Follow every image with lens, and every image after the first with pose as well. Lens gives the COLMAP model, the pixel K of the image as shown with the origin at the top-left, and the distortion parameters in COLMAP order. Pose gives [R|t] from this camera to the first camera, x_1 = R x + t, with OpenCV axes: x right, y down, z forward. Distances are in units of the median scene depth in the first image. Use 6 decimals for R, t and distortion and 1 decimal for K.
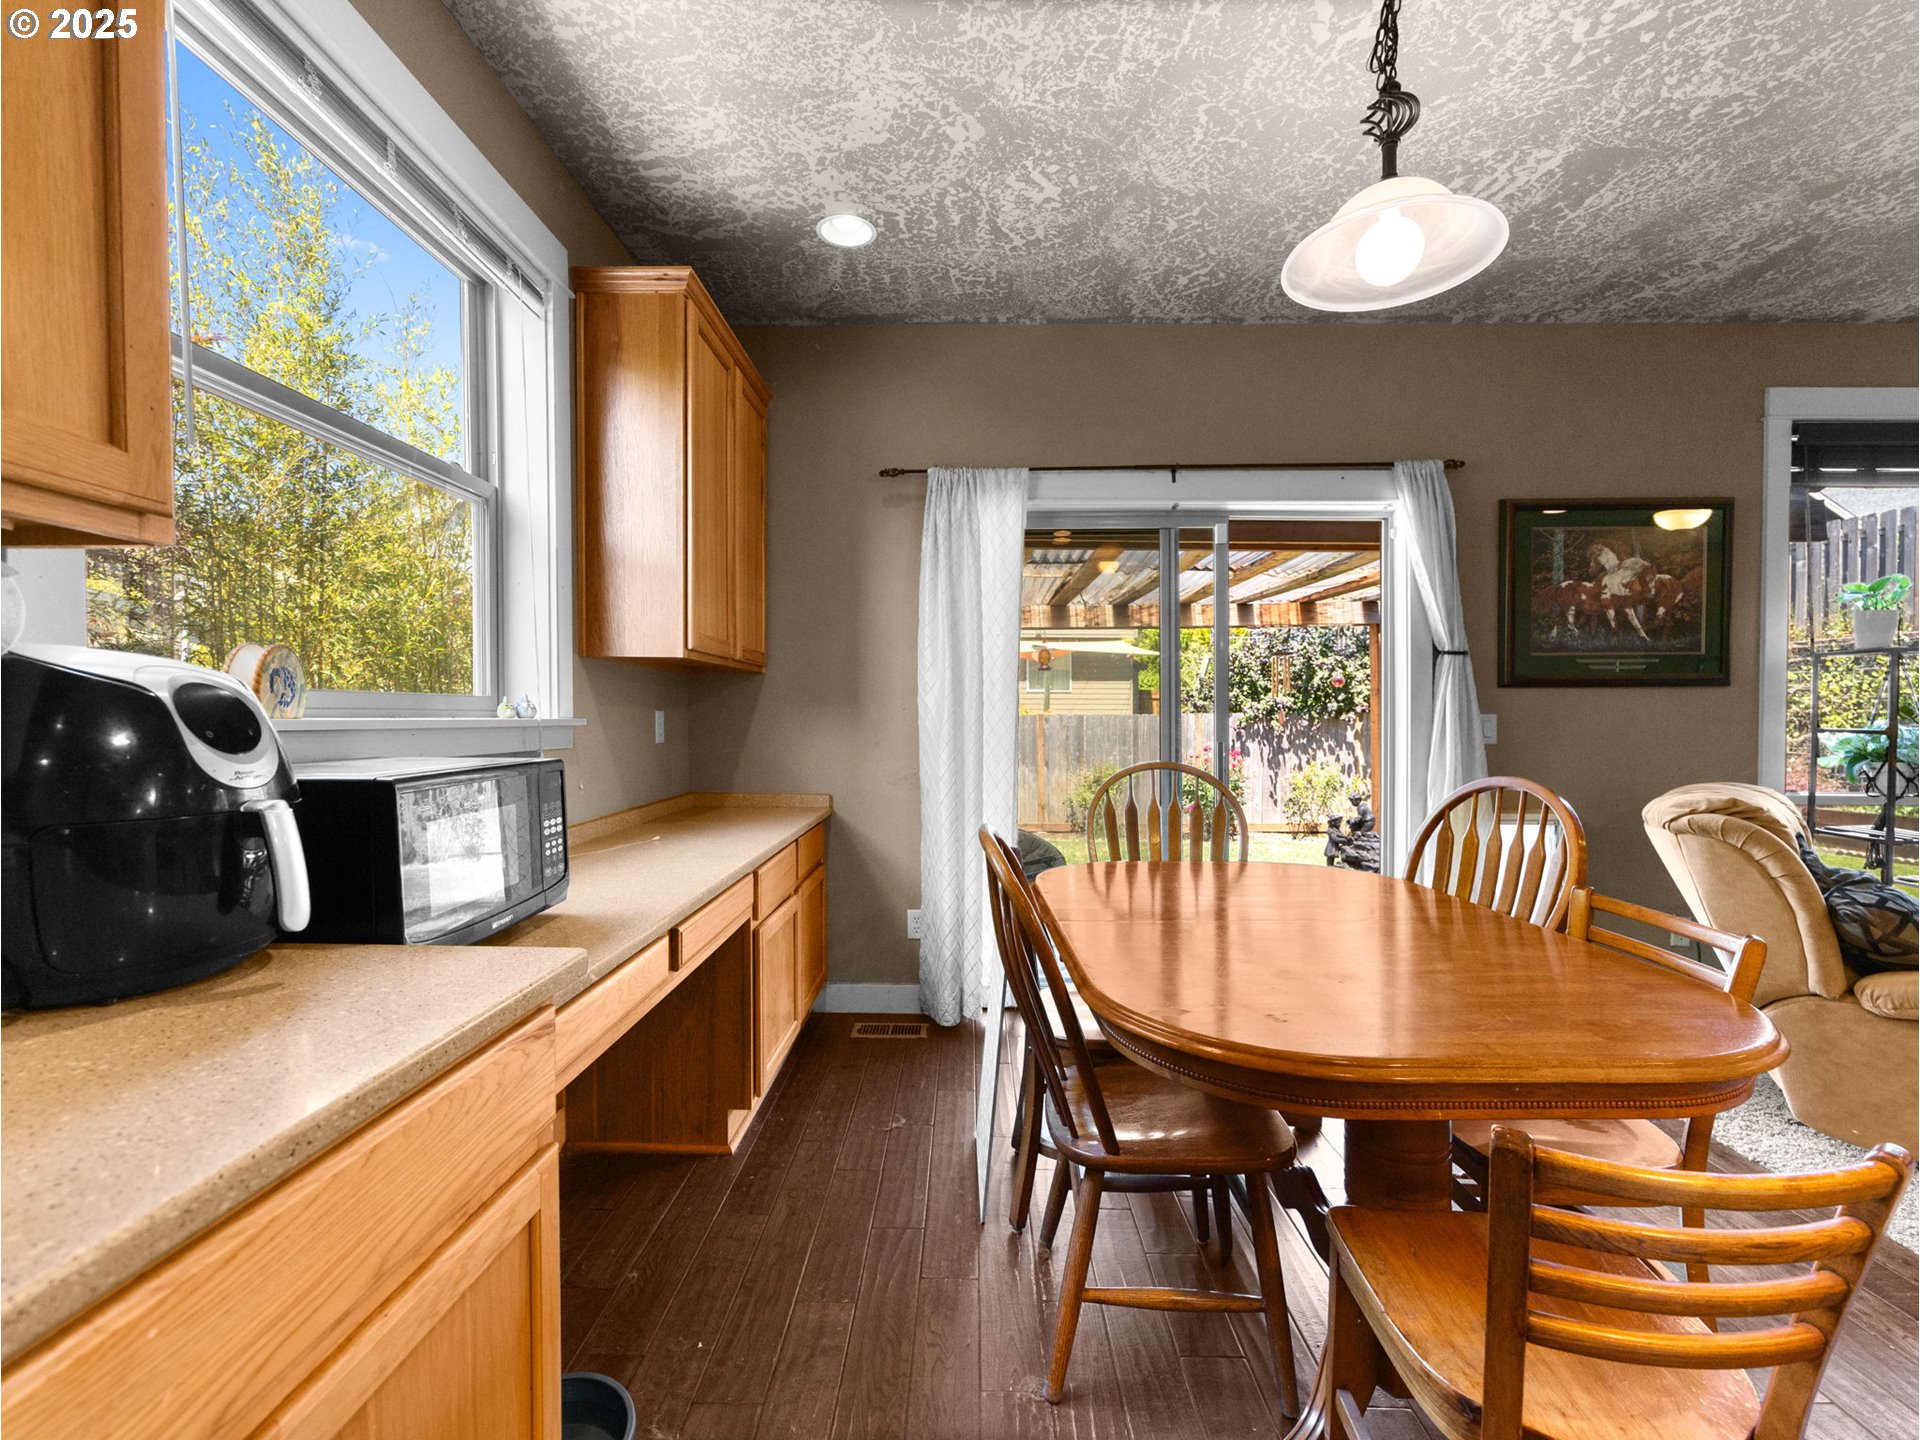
lens RADIAL K [[831.1, 0, 955.8], [0, 831.1, 734.8], [0, 0, 1]] dist [0.000967, 0.000051]
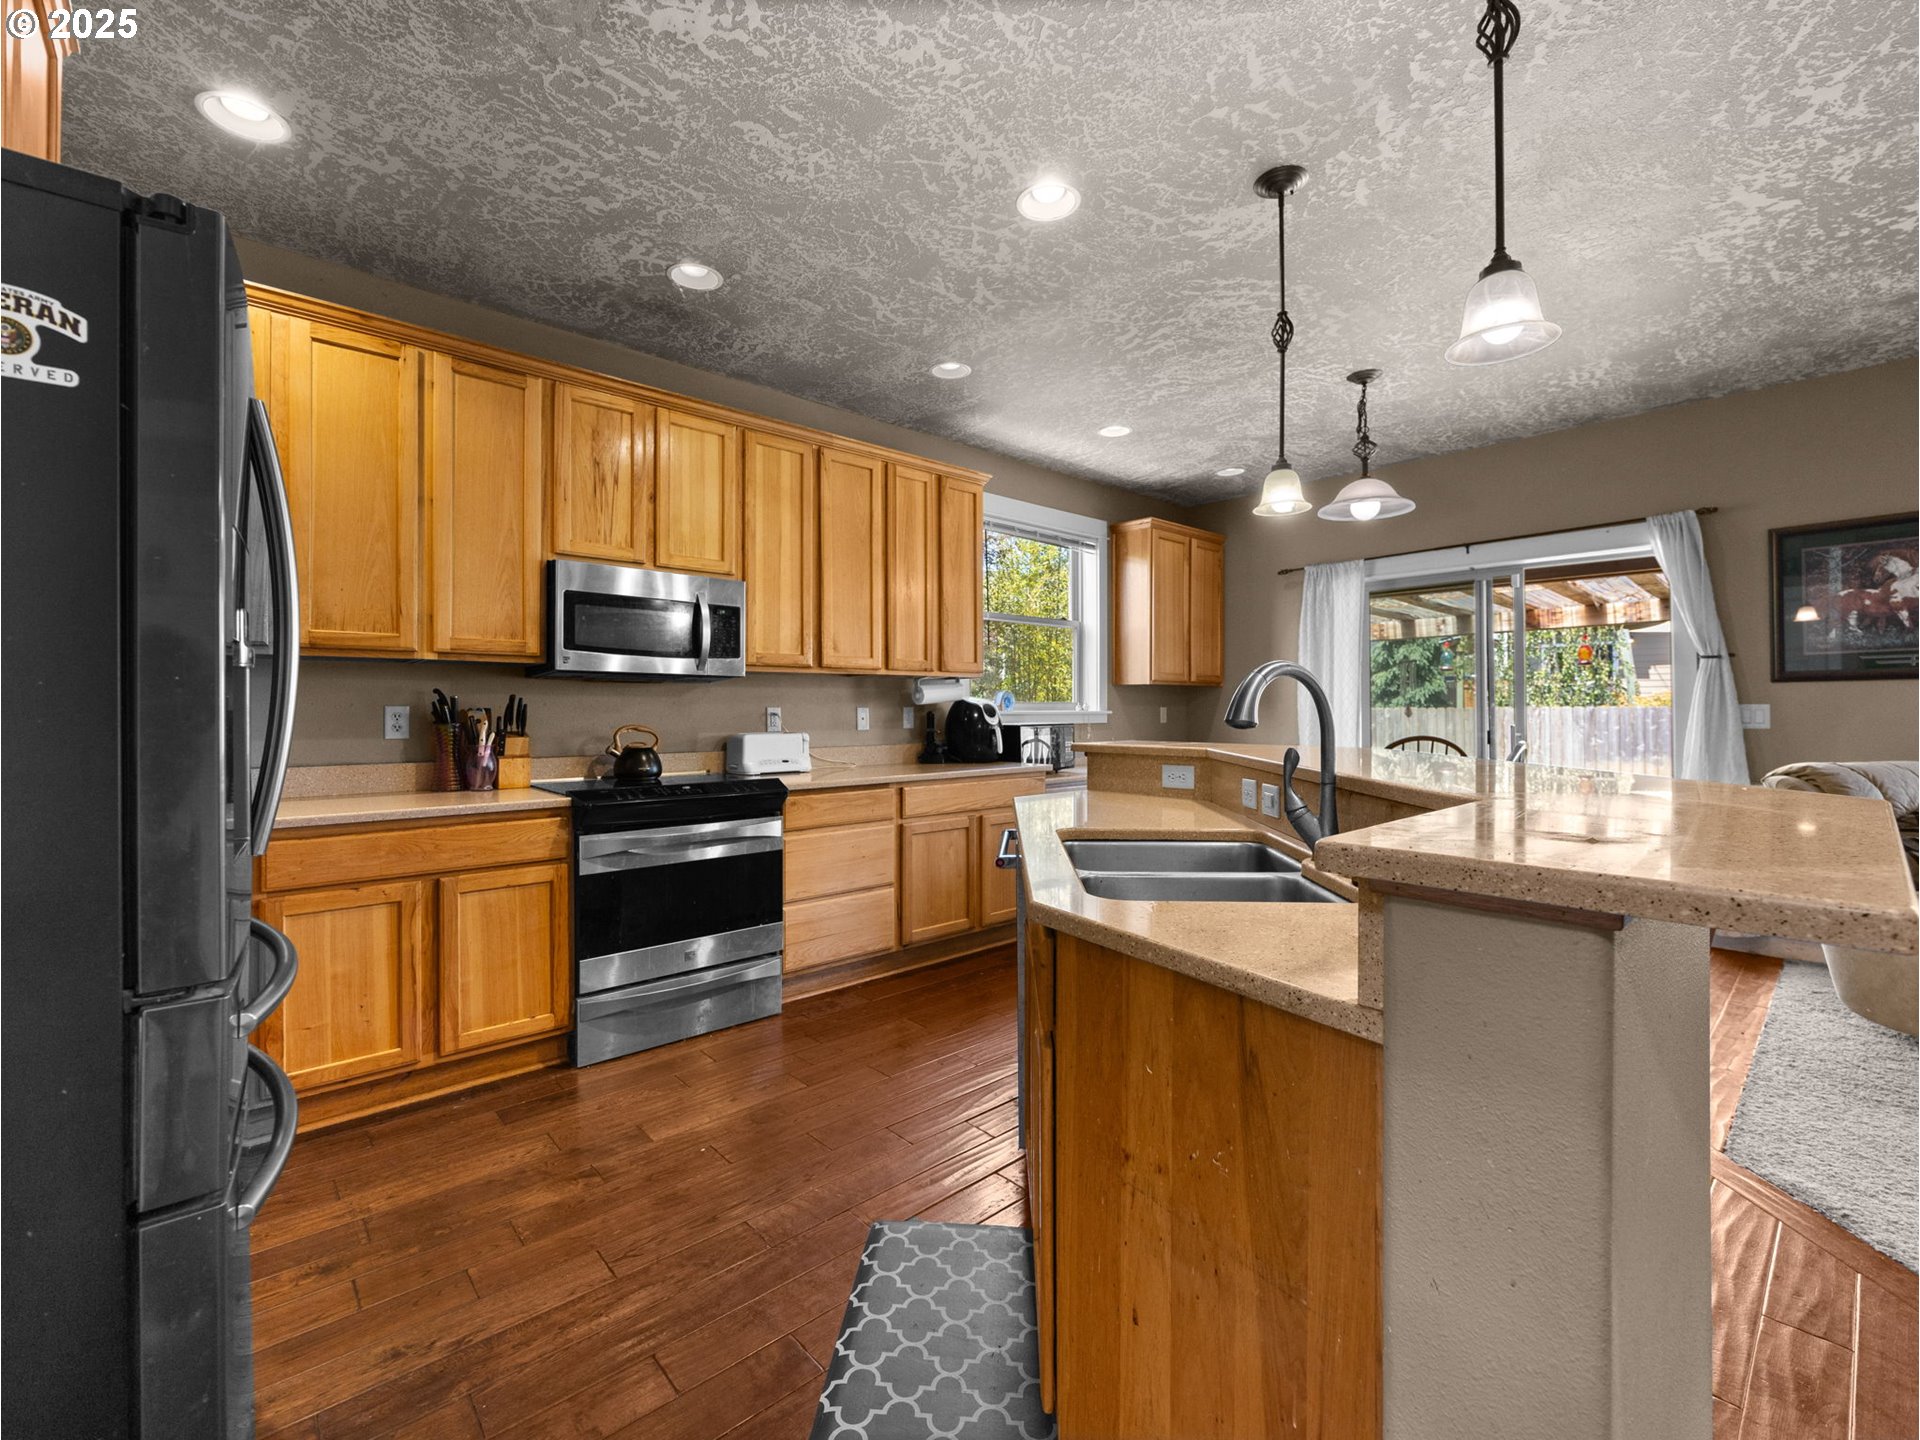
lens RADIAL K [[824.5, 0, 957.6], [0, 824.5, 712.7], [0, 0, 1]] dist [-0.001399, -0.000252]
pose [[0.684141, -0.003797, -0.729340, 0.805946], [-0.010689, 0.999827, -0.015232, 0.021380], [0.729271, 0.018217, 0.683982, -0.785871]]
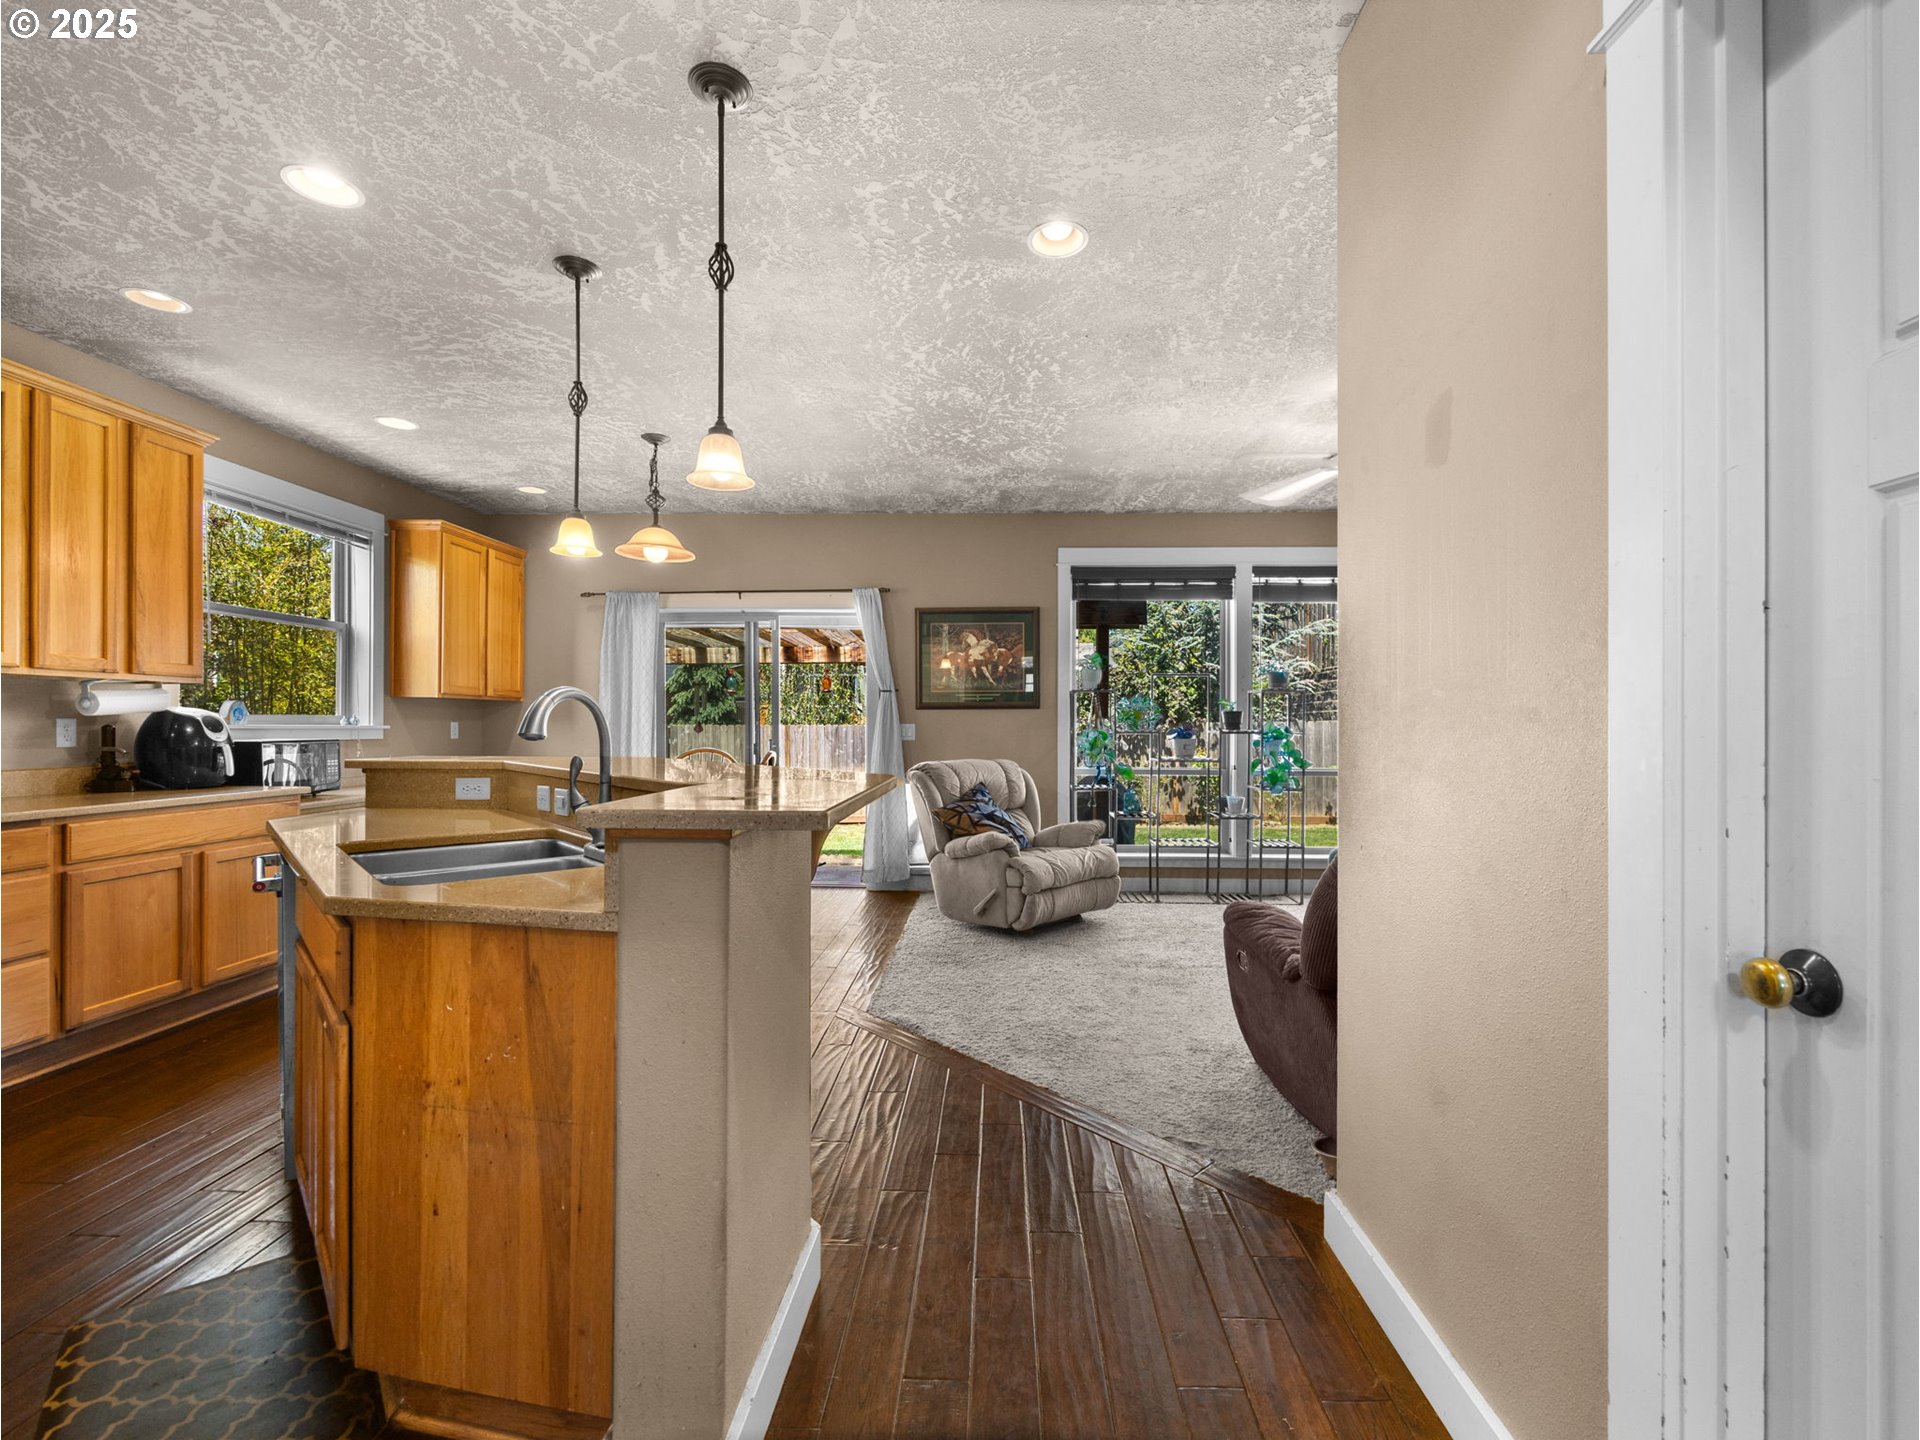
lens RADIAL K [[825.1, 0, 970.1], [0, 825.1, 725.8], [0, 0, 1]] dist [-0.001432, -0.000714]
pose [[0.999935, -0.000302, -0.011421, 0.892132], [0.000033, 0.999723, -0.023529, 0.025047], [0.011425, 0.023527, 0.999658, -0.929918]]
